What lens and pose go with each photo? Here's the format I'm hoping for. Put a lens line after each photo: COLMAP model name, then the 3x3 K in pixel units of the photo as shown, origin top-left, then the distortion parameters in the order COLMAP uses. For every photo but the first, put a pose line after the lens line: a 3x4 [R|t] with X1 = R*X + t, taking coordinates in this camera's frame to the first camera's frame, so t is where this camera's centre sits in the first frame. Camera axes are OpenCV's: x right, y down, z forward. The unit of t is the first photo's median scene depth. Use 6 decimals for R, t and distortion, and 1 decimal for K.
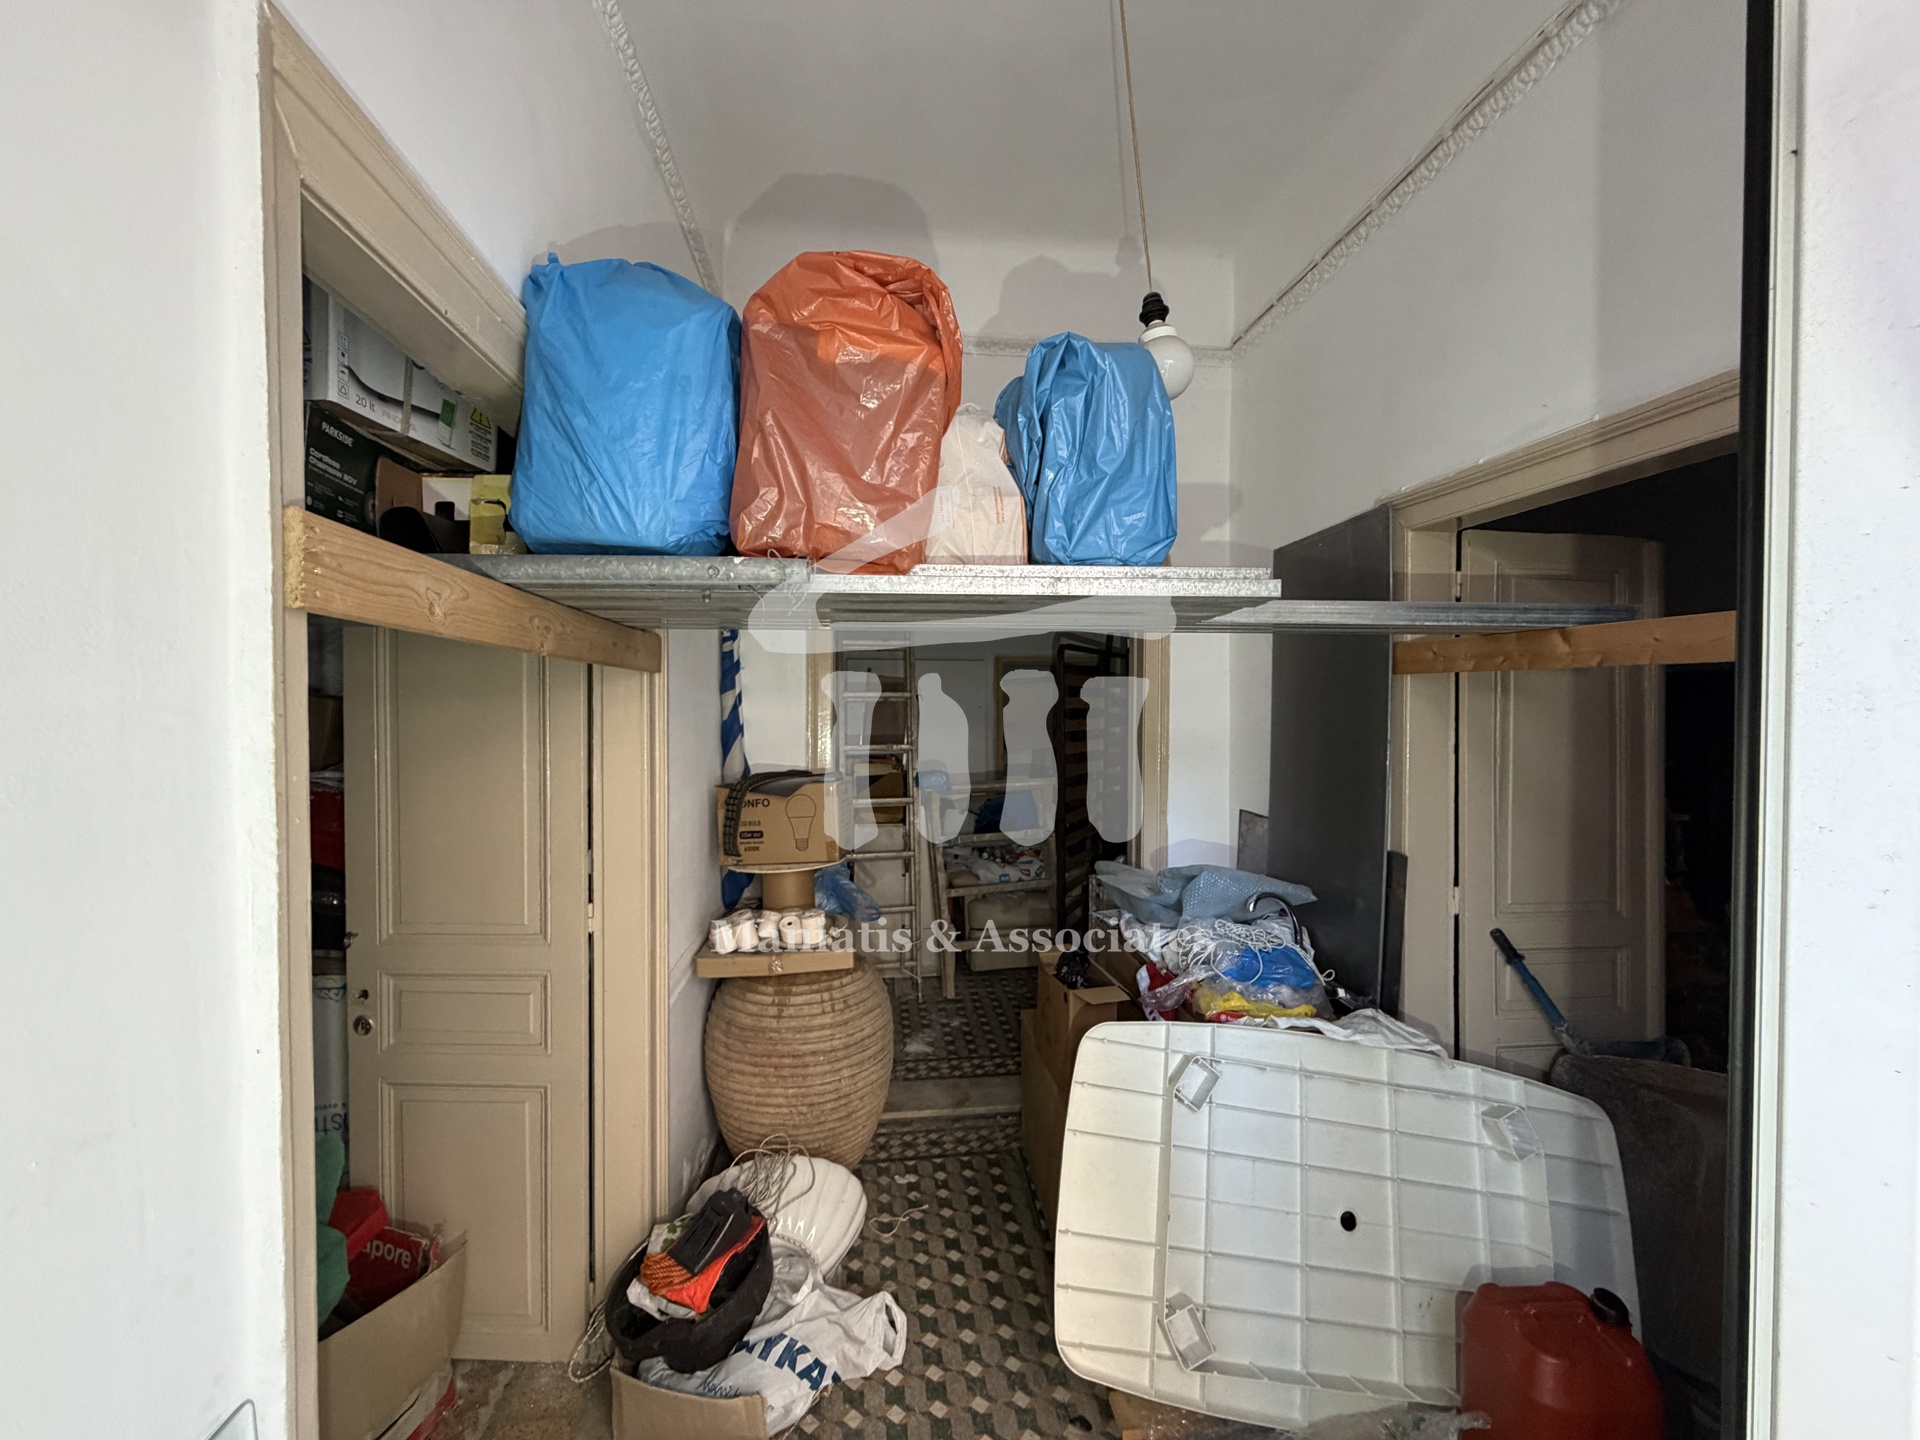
lens RADIAL K [[764.1, 0, 959.2], [0, 764.1, 719.0], [0, 0, 1]] dist [-0.000513, 0.000201]
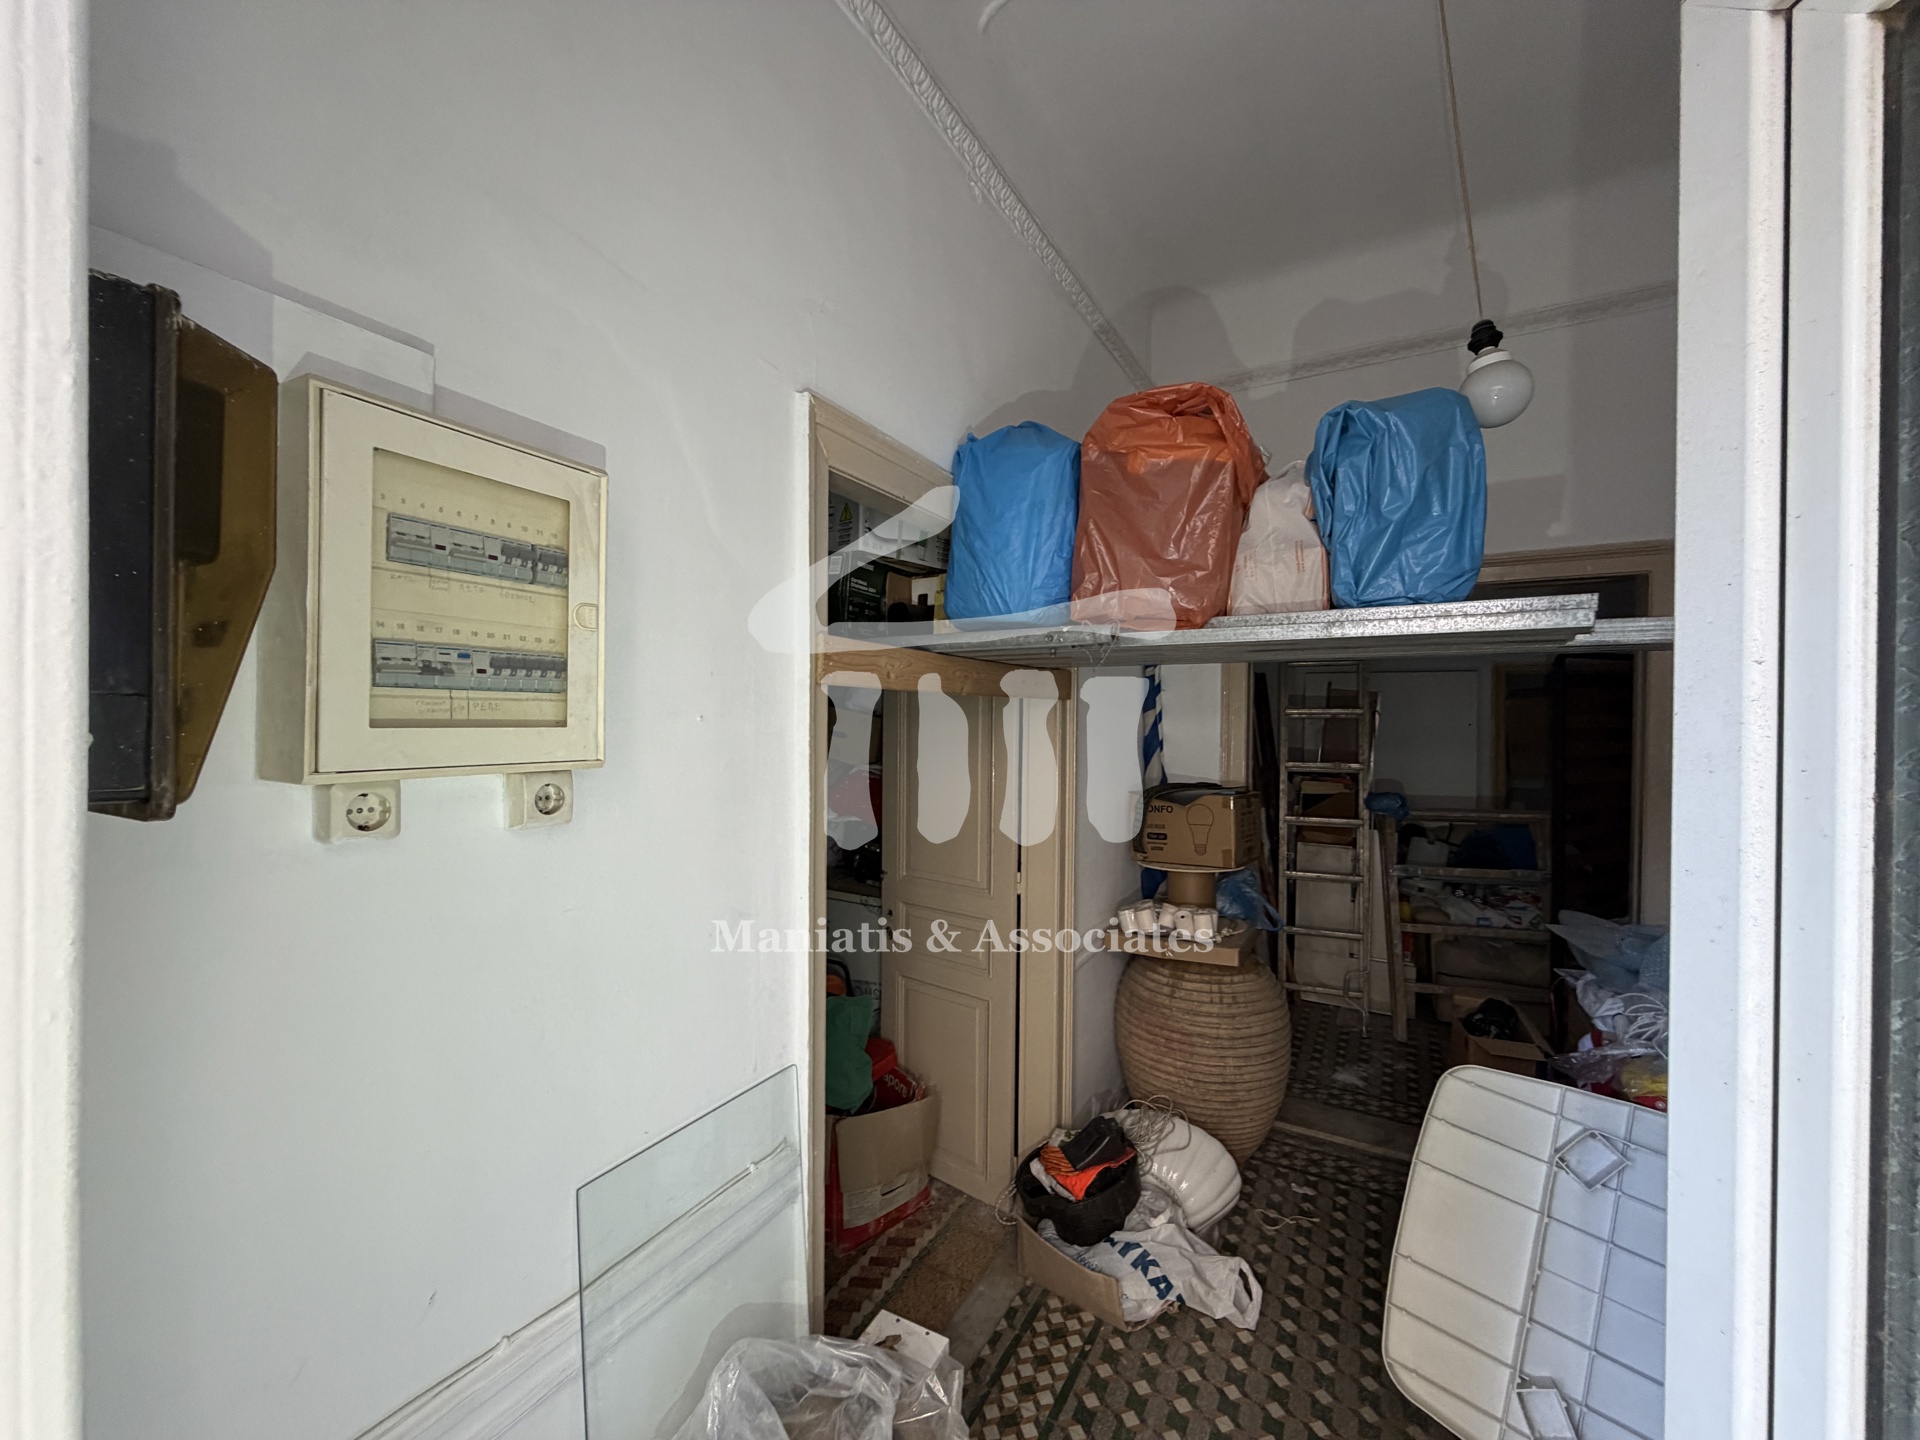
lens RADIAL K [[764.1, 0, 958.4], [0, 764.1, 720.1], [0, 0, 1]] dist [-0.000513, 0.000201]
pose [[0.806670, 0.010457, -0.590910, 0.238571], [-0.017215, 0.999835, -0.005806, -0.016690], [0.590751, 0.014856, 0.806717, -0.159211]]
